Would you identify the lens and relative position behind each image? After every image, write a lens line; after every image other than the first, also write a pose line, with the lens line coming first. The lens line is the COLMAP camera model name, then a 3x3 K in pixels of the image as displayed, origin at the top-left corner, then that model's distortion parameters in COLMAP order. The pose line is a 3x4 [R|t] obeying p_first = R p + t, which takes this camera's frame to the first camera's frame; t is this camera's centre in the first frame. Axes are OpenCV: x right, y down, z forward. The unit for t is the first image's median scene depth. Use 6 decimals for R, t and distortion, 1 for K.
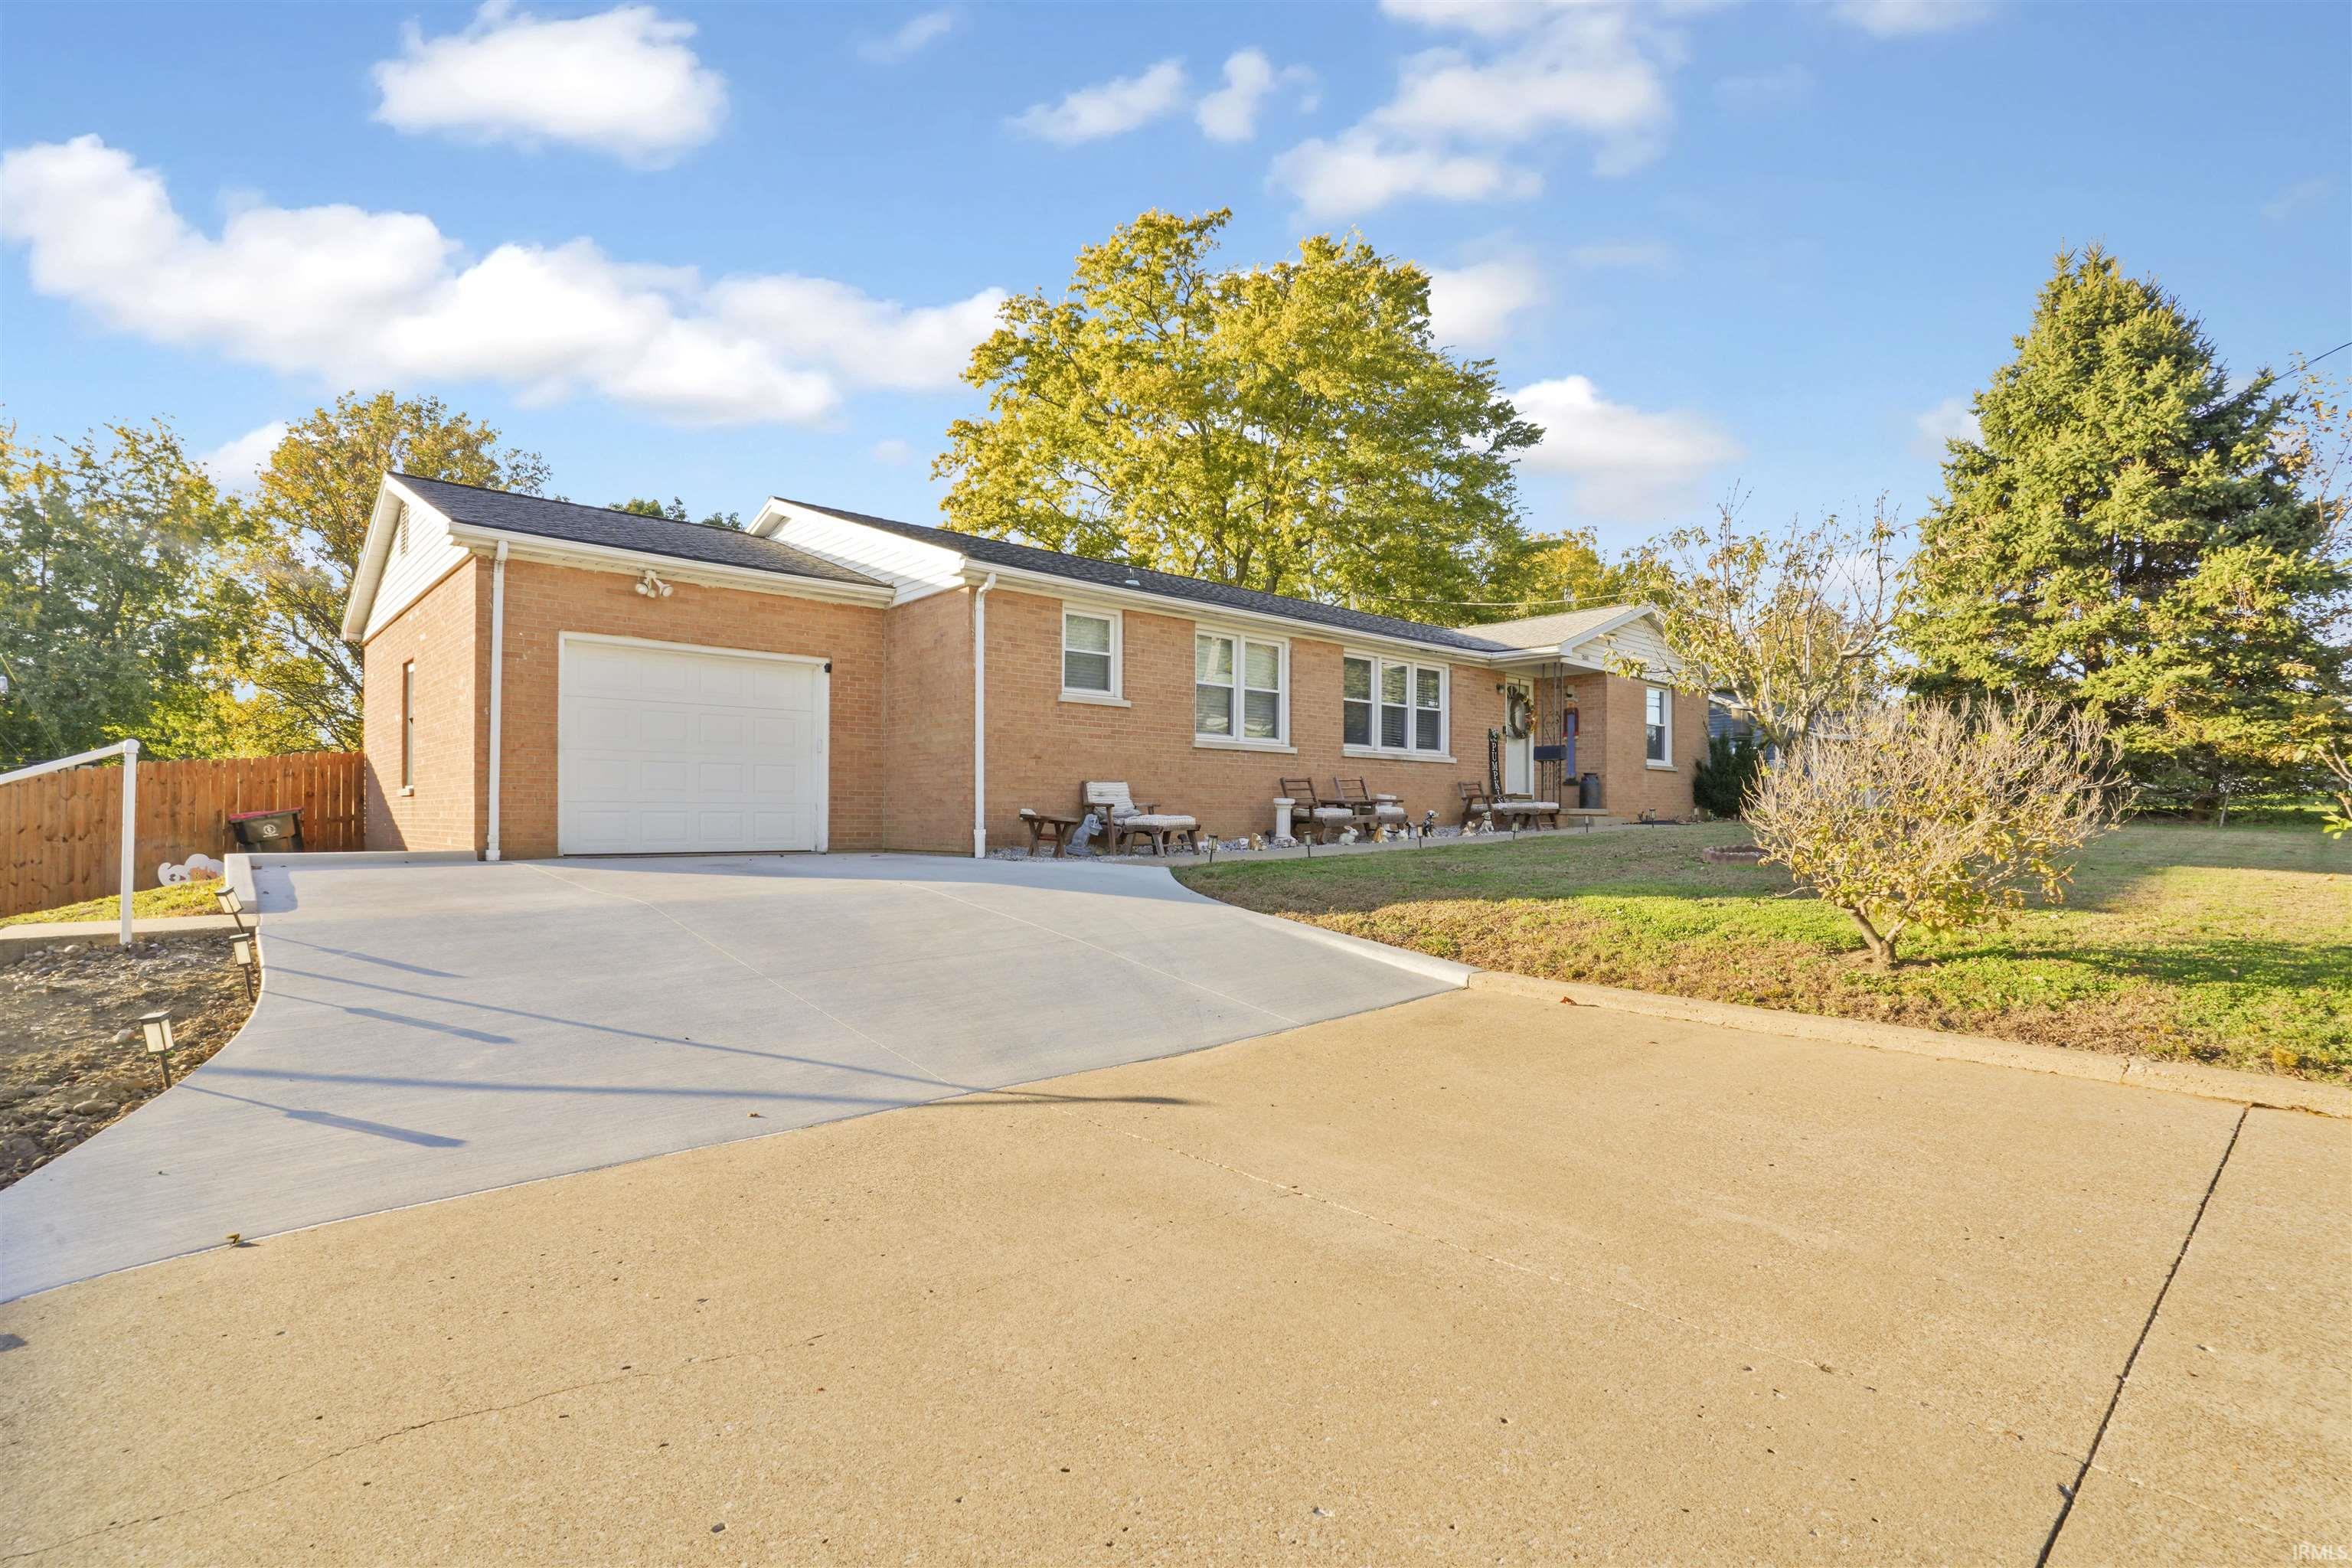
lens RADIAL K [[1134.3, 0, 1176.0], [0, 1134.3, 784.0], [0, 0, 1]] dist [-0.063412, 0.026556]
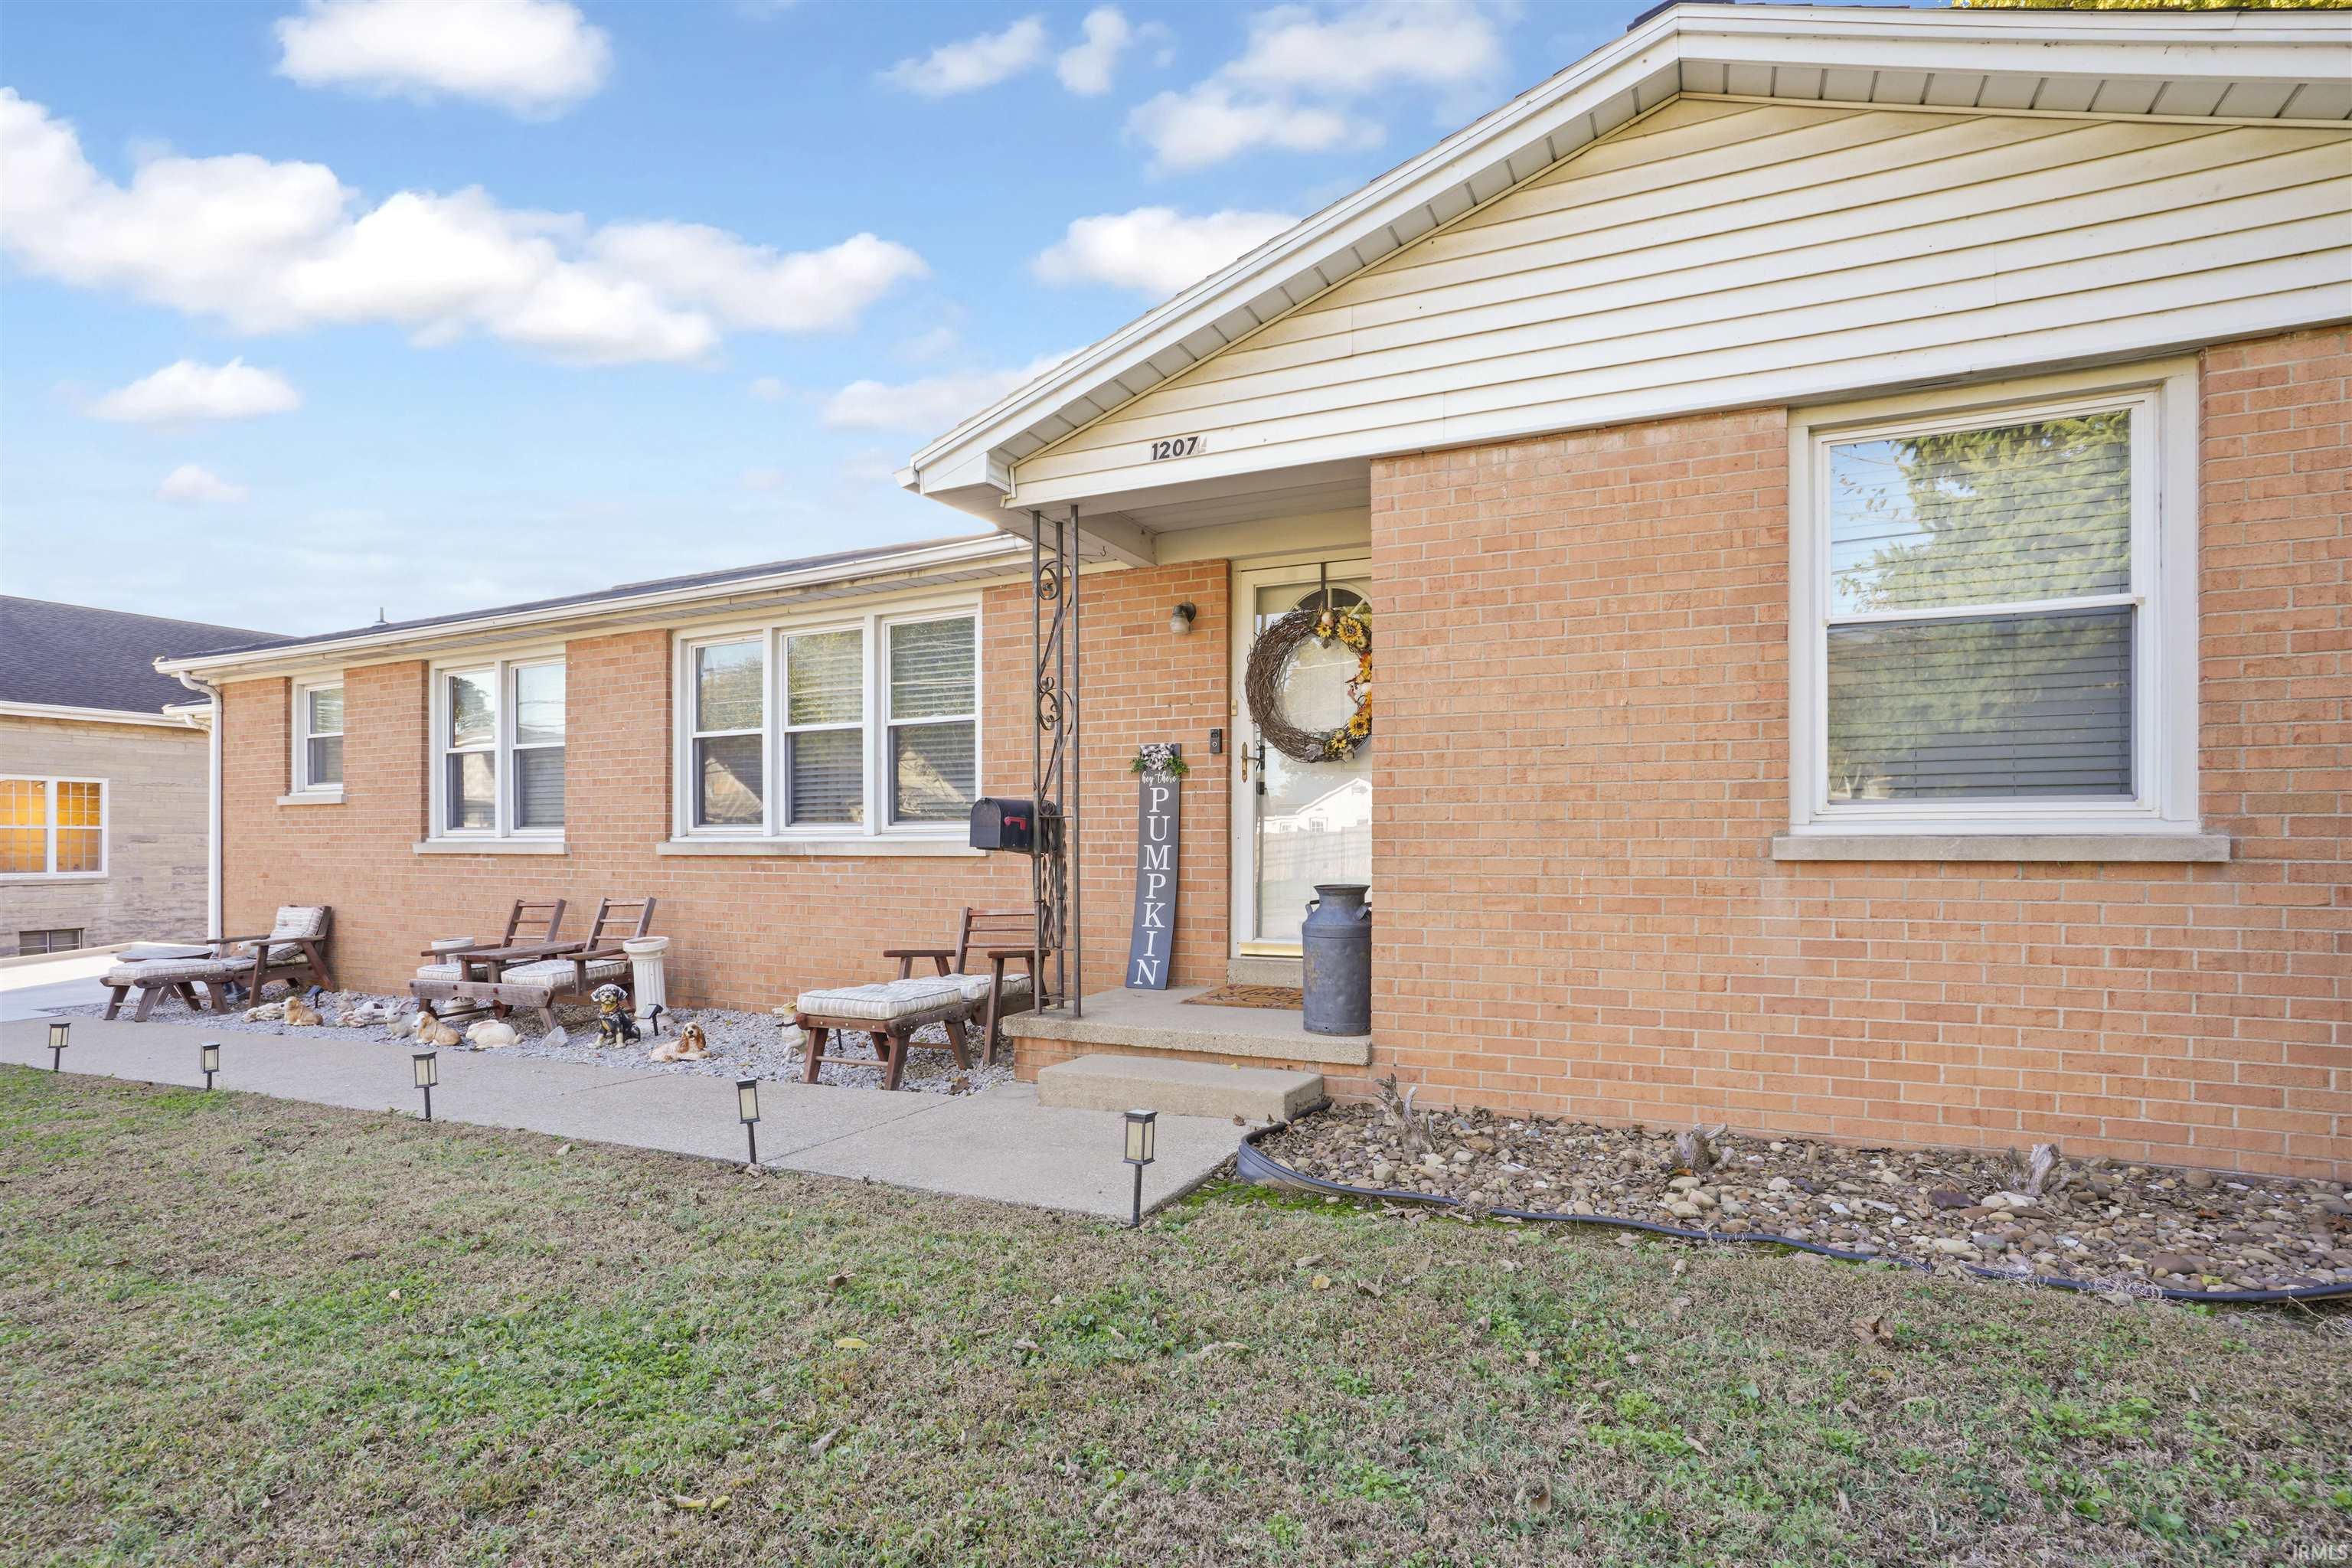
lens RADIAL K [[1134.3, 0, 1176.0], [0, 1134.3, 784.0], [0, 0, 1]] dist [-0.063412, 0.026556]
pose [[0.383598, -0.067793, -0.921008, 0.675661], [0.022327, 0.997691, -0.064138, -0.018885], [0.923230, 0.004039, 0.384226, 1.019060]]
